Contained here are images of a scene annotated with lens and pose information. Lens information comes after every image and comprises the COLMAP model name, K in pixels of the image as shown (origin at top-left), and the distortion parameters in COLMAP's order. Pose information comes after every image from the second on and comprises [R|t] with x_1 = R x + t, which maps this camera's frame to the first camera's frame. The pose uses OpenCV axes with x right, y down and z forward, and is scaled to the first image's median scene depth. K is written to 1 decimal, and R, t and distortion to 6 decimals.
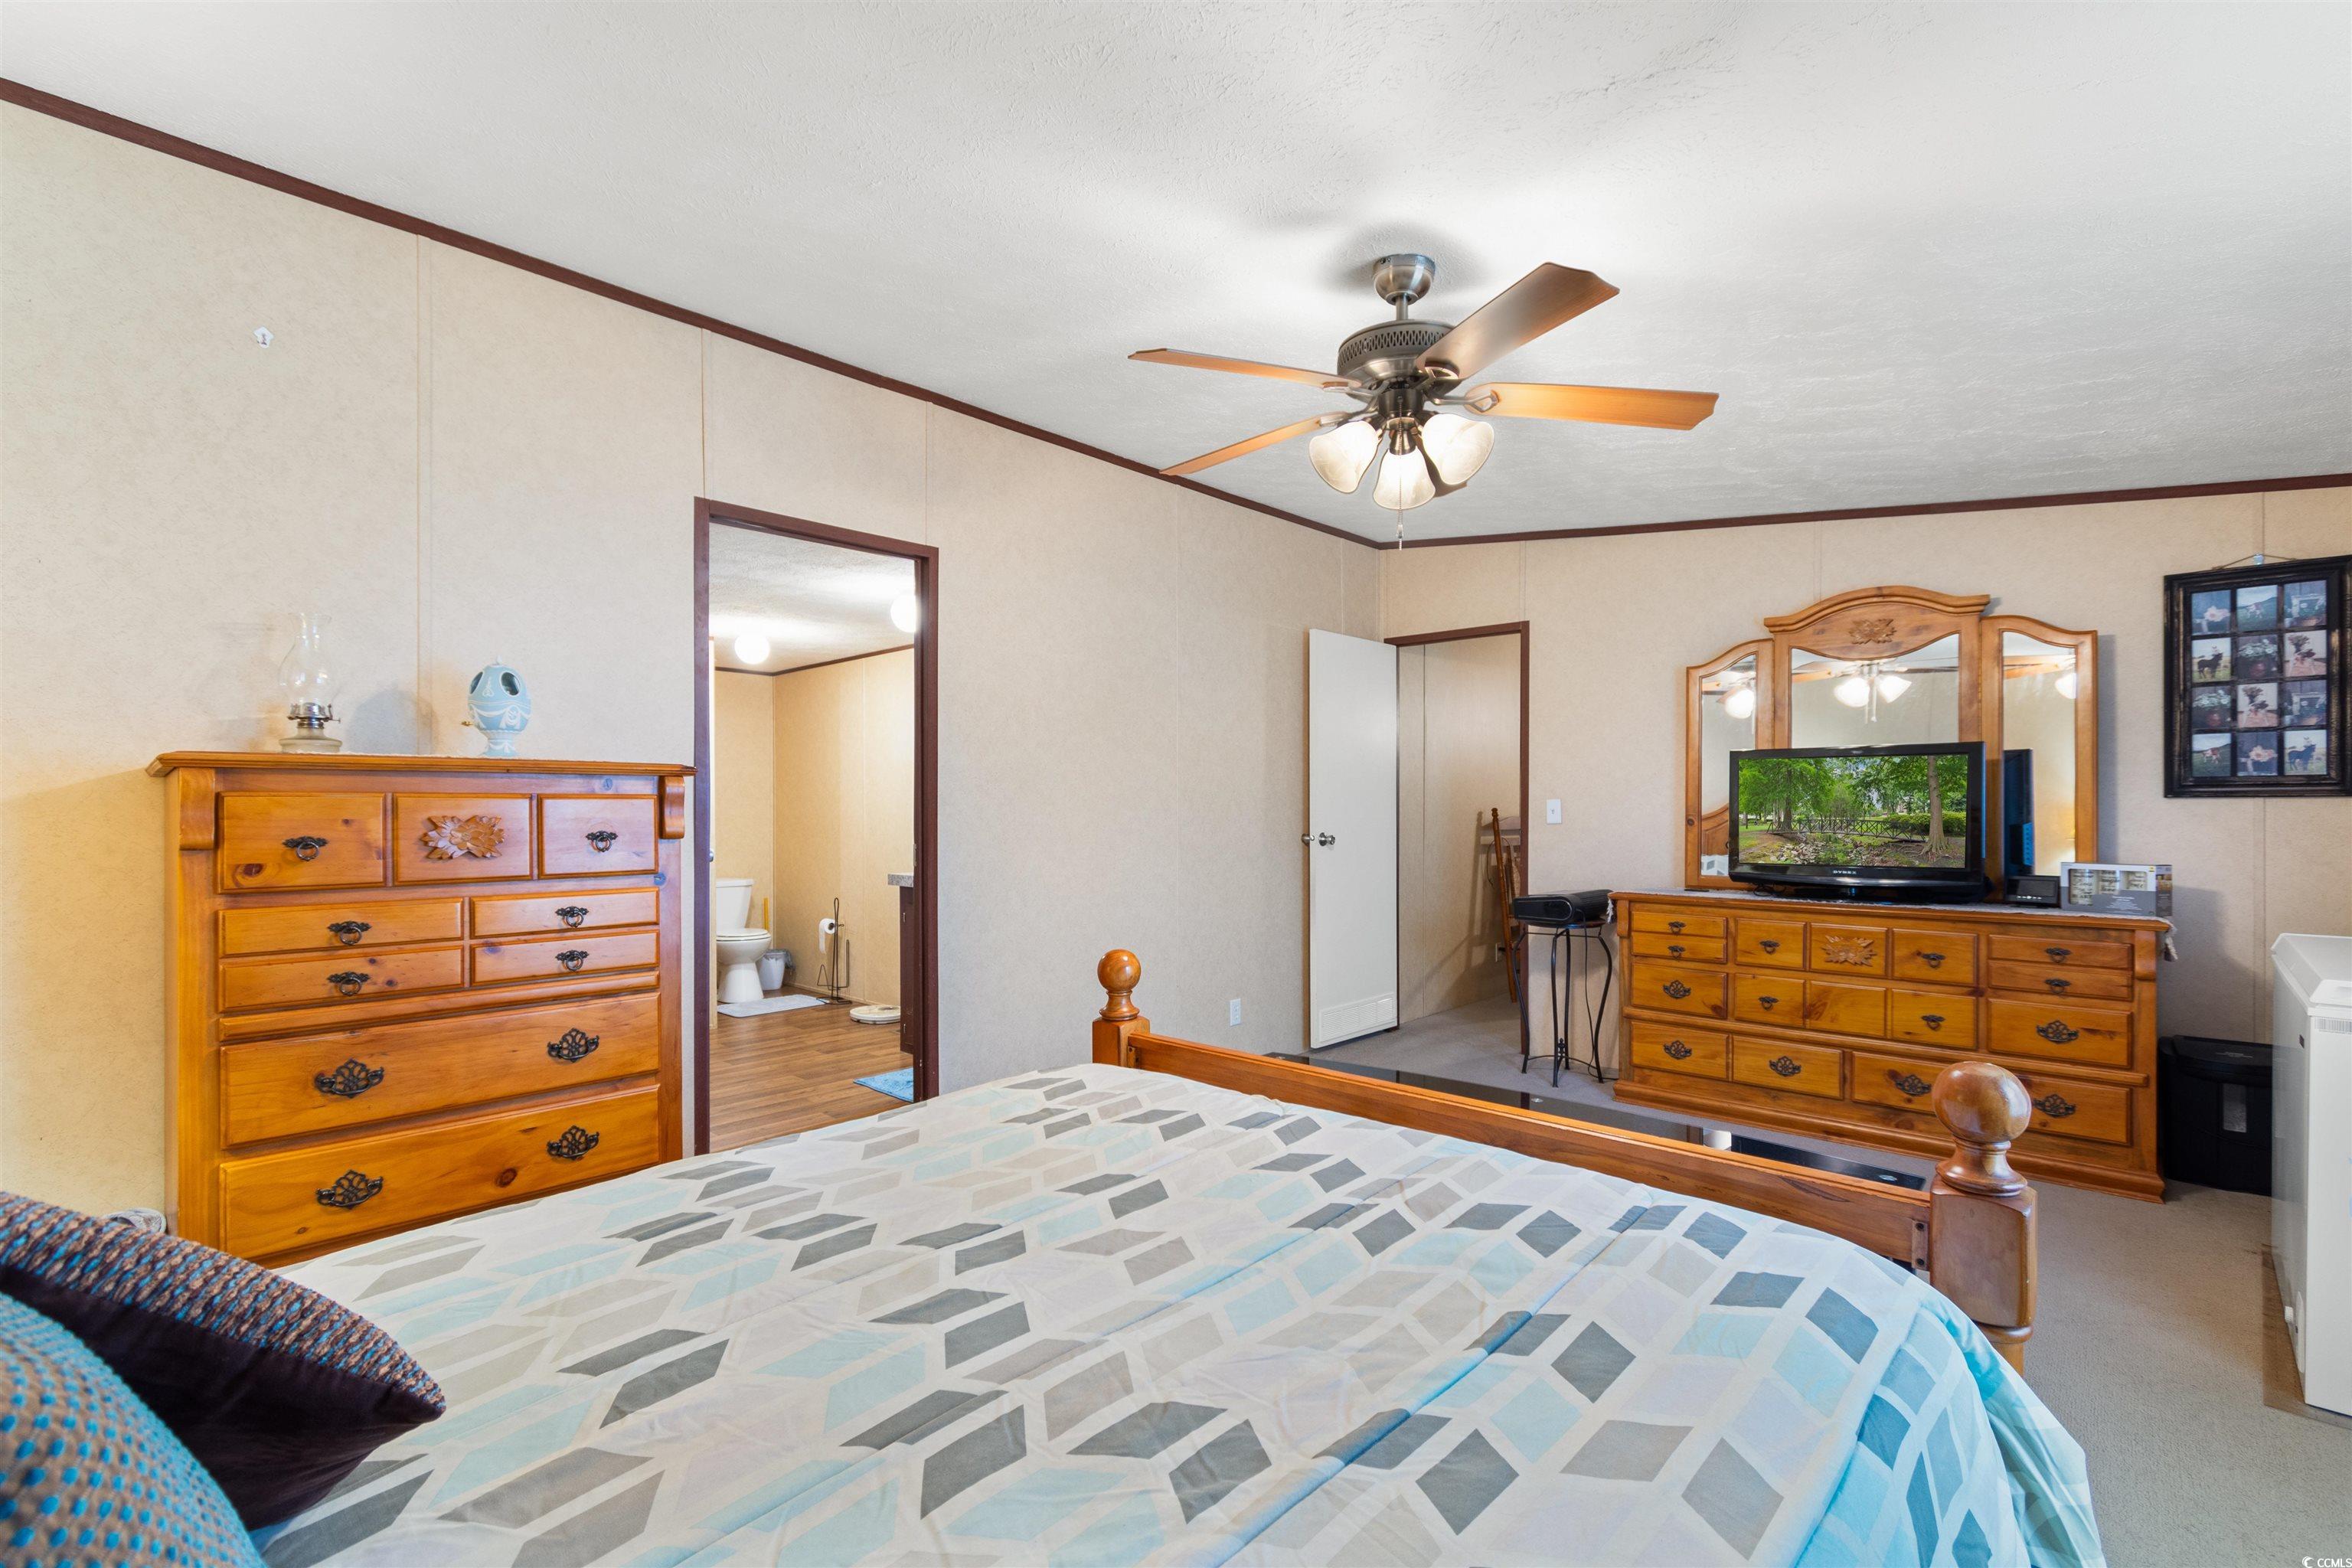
lens RADIAL K [[1045.8, 0, 1168.1], [0, 1045.8, 786.0], [0, 0, 1]] dist [0.002511, -0.001011]
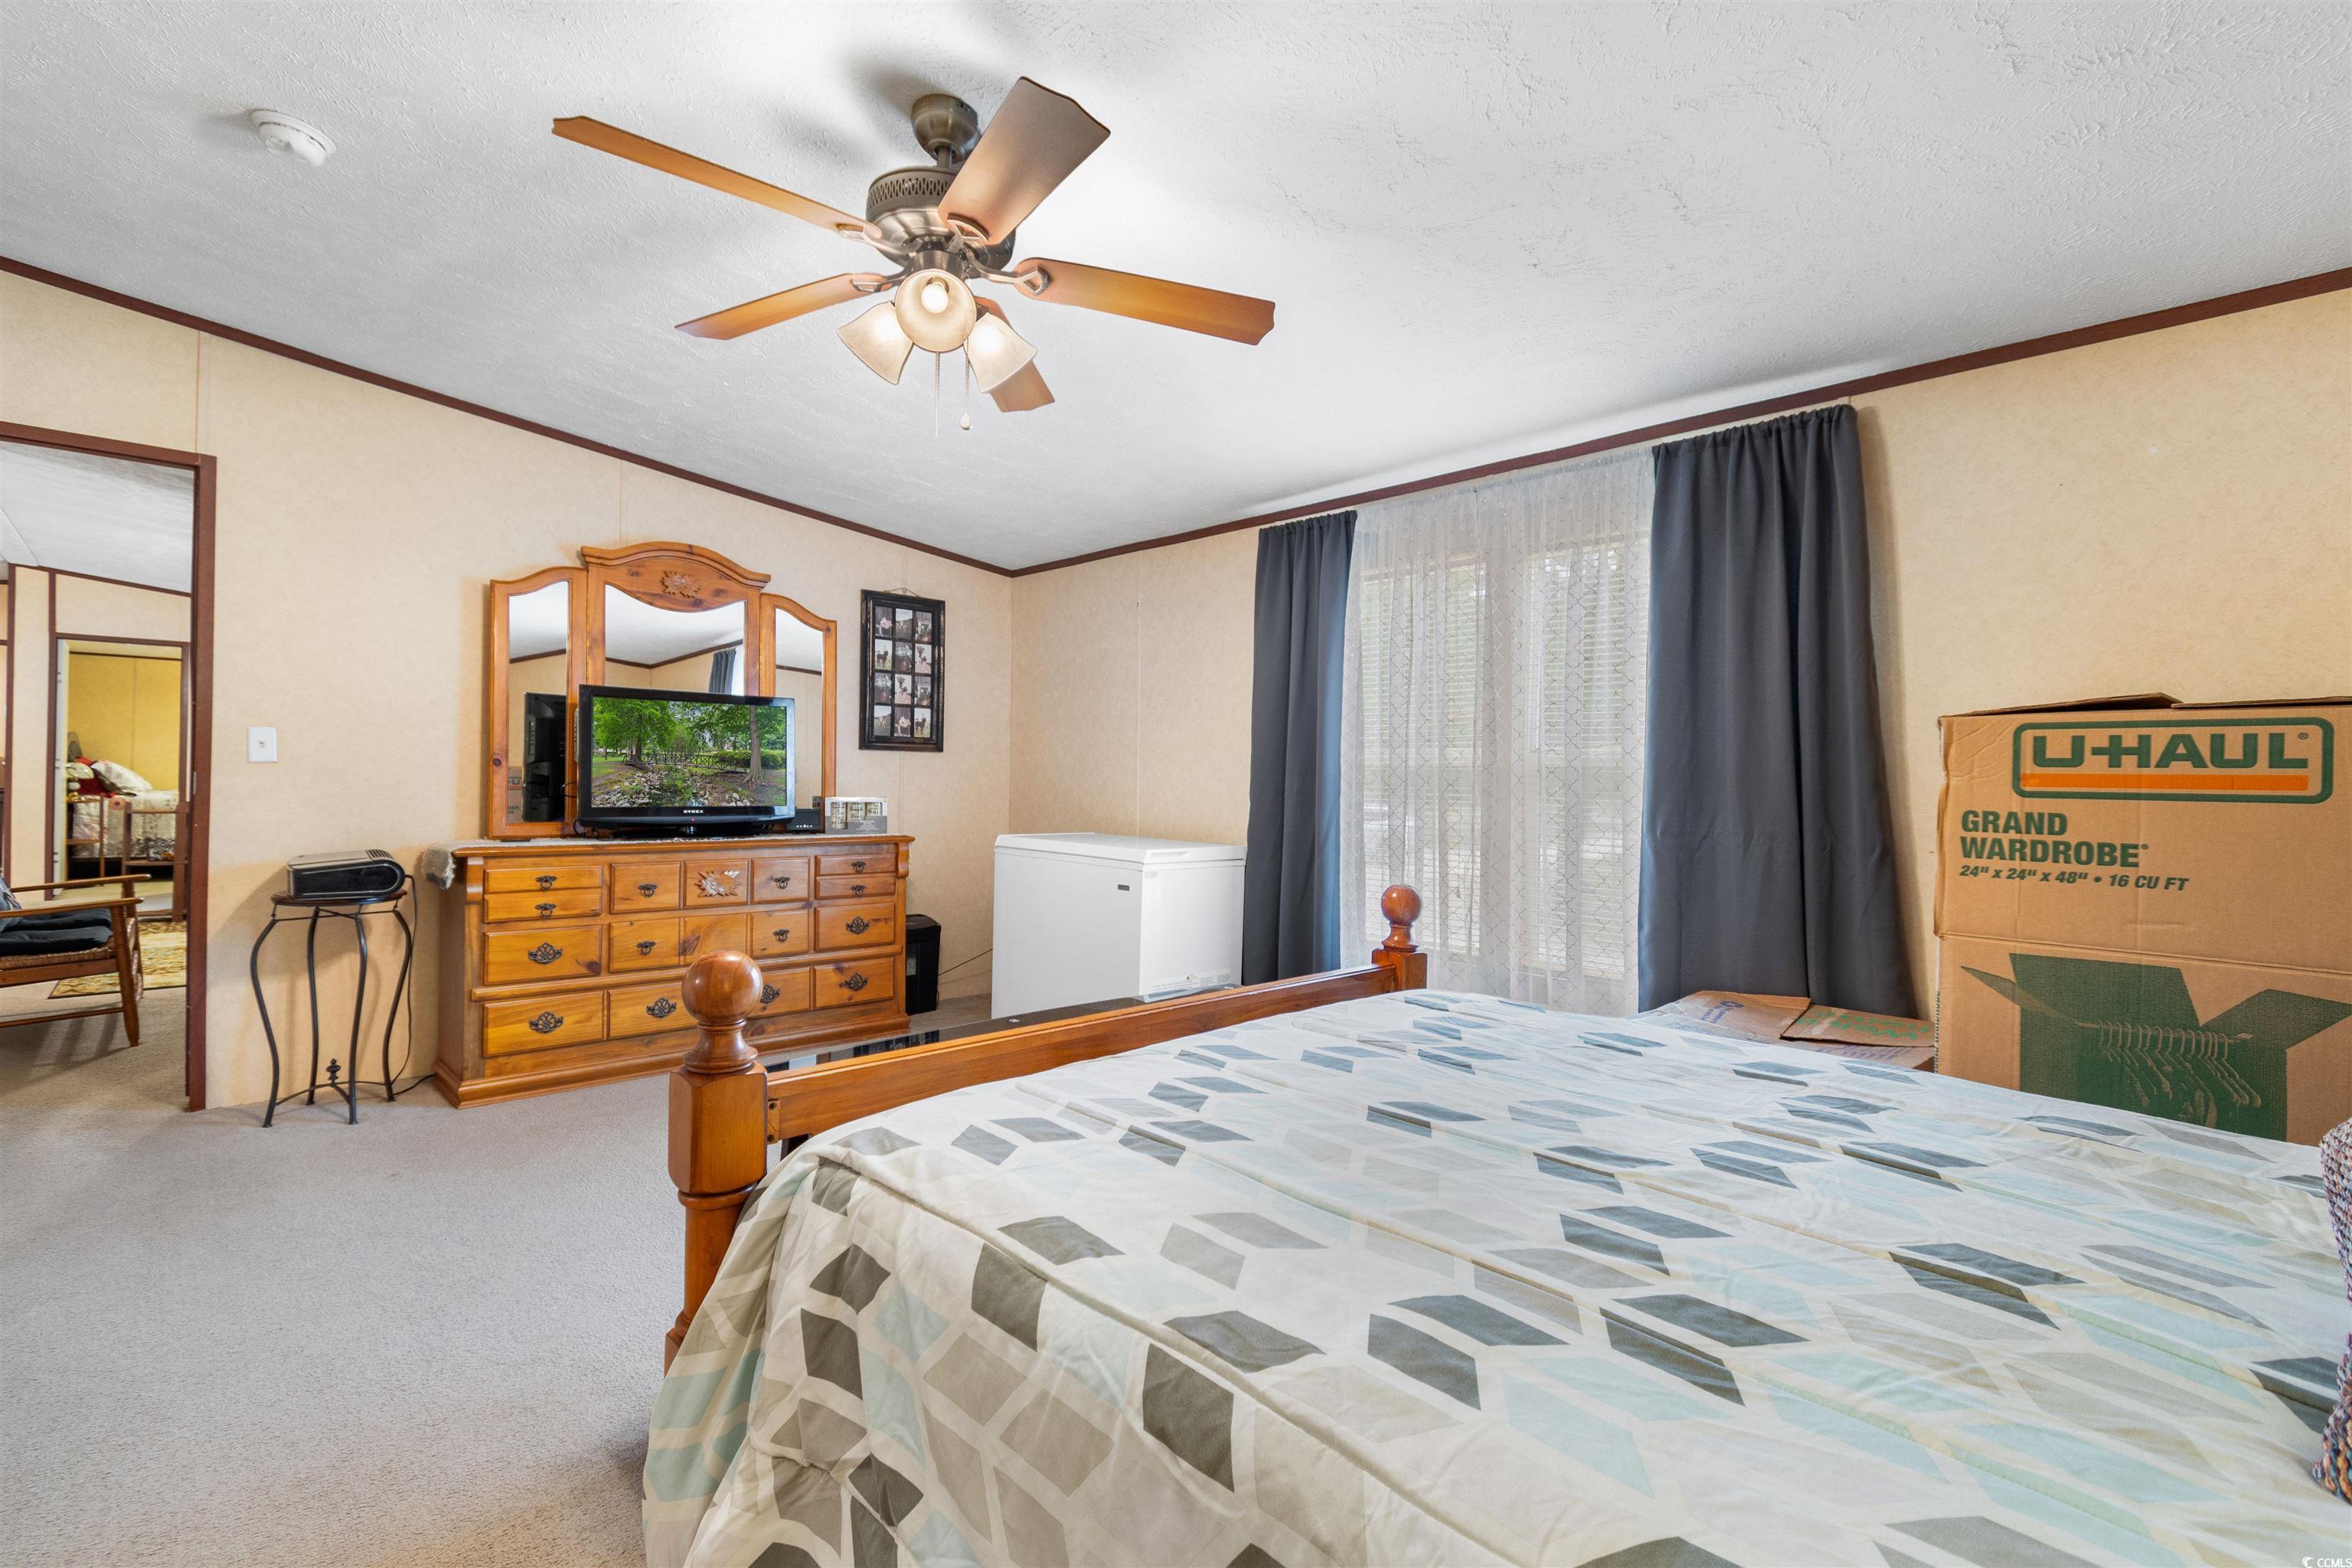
lens RADIAL K [[1045.8, 0, 1225.0], [0, 1045.8, 757.0], [0, 0, 1]] dist [0.002511, -0.001011]
pose [[0.044748, 0.023435, 0.998723, -0.416984], [-0.037076, 0.999075, -0.021783, 0.034149], [-0.998310, -0.036054, 0.045575, 0.466193]]
